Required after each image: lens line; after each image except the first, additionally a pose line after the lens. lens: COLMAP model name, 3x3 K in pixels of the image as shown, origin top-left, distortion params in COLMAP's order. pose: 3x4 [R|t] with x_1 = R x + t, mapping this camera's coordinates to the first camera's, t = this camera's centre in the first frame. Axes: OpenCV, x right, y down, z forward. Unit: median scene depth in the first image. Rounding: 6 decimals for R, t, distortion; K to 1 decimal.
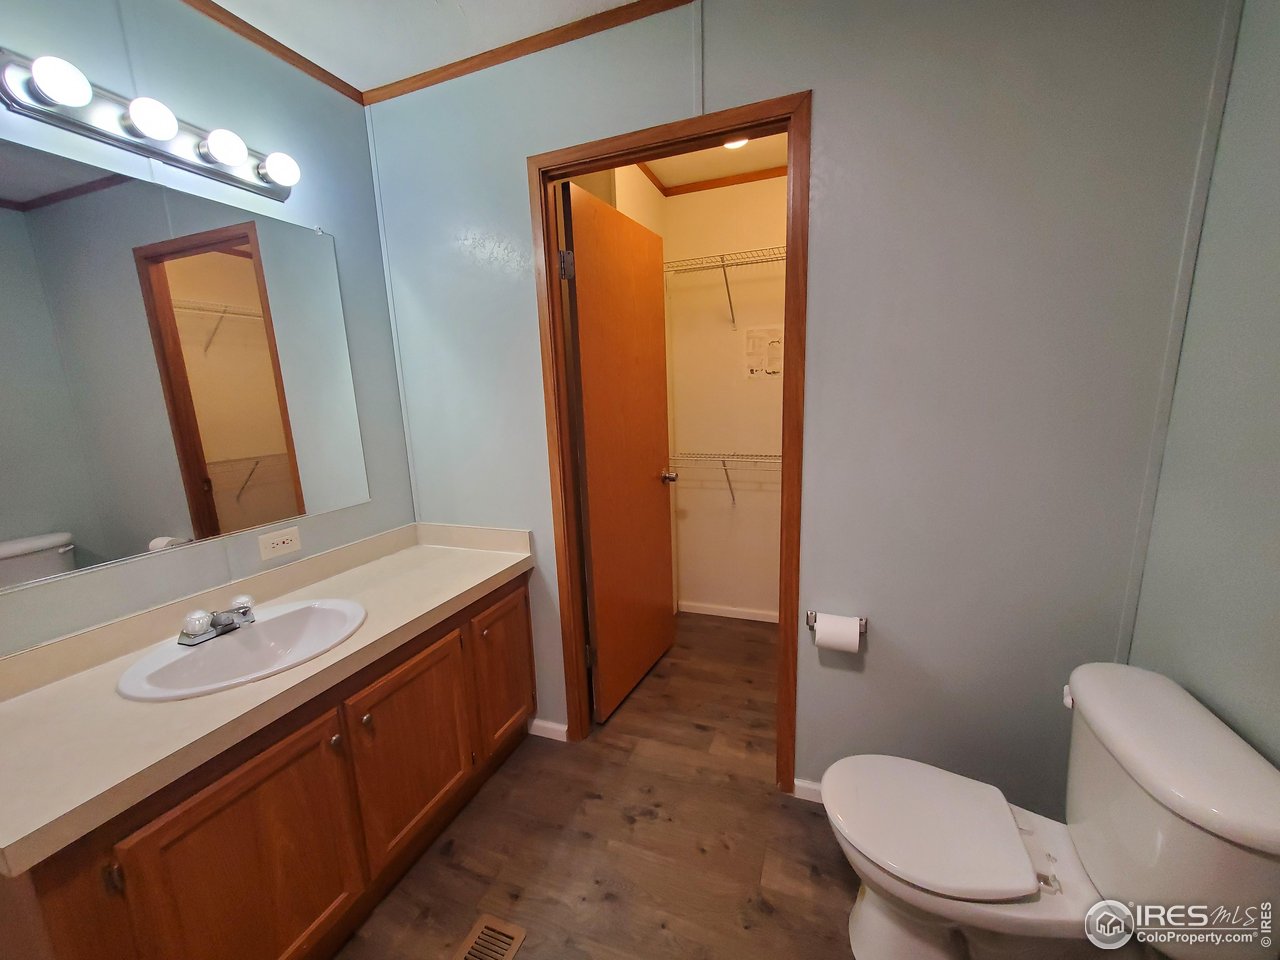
lens RADIAL K [[506.6, 0, 640.7], [0, 506.6, 491.7], [0, 0, 1]] dist [0.001798, 0.000284]
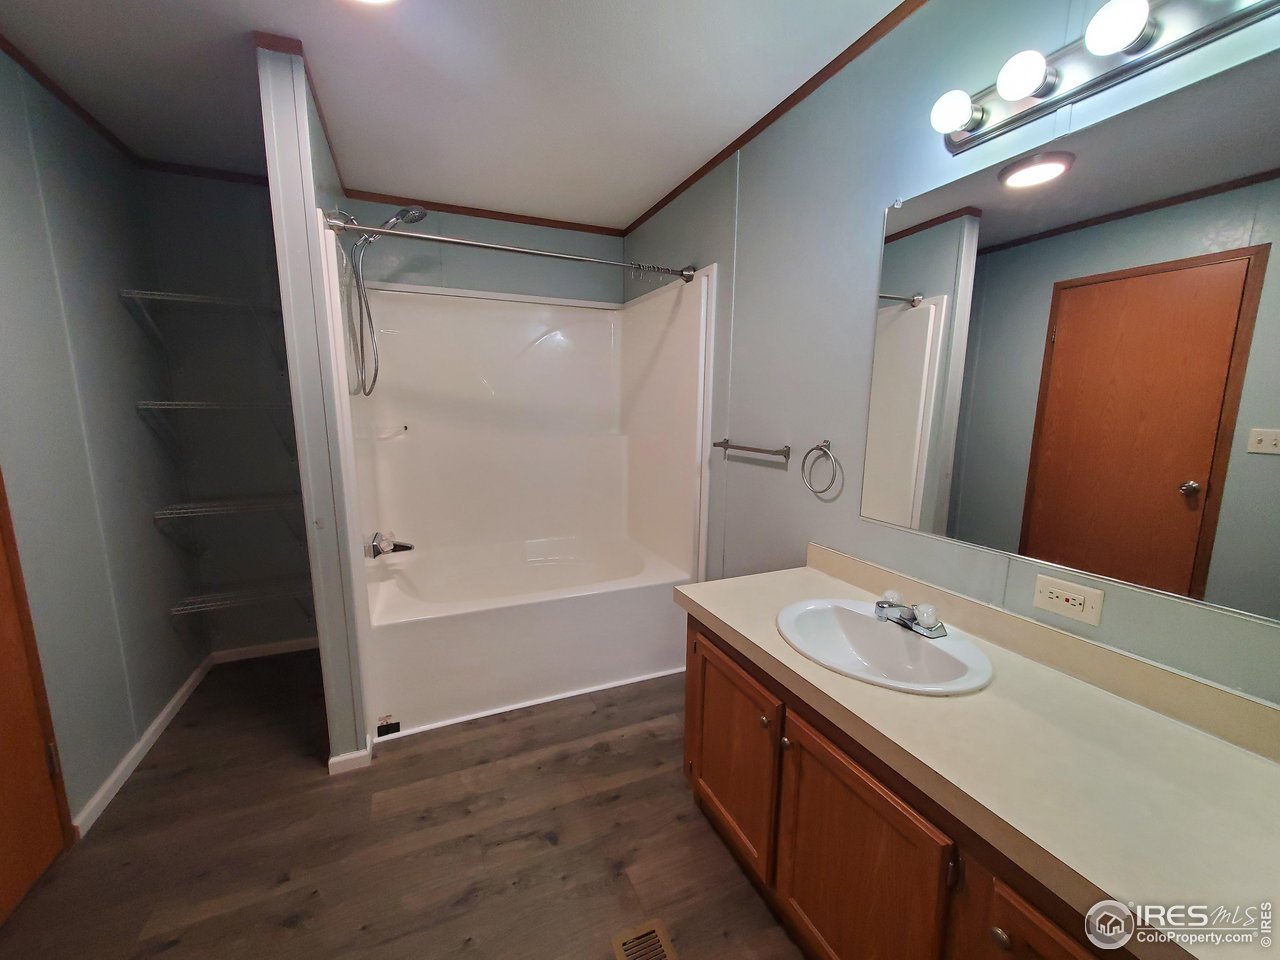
lens RADIAL K [[506.6, 0, 640.7], [0, 506.6, 491.7], [0, 0, 1]] dist [0.001798, 0.000284]
pose [[-0.709273, 0.151880, -0.688378, 0.189833], [-0.117433, 0.937412, 0.327823, -0.224280], [0.695083, 0.313355, -0.647046, 1.122856]]
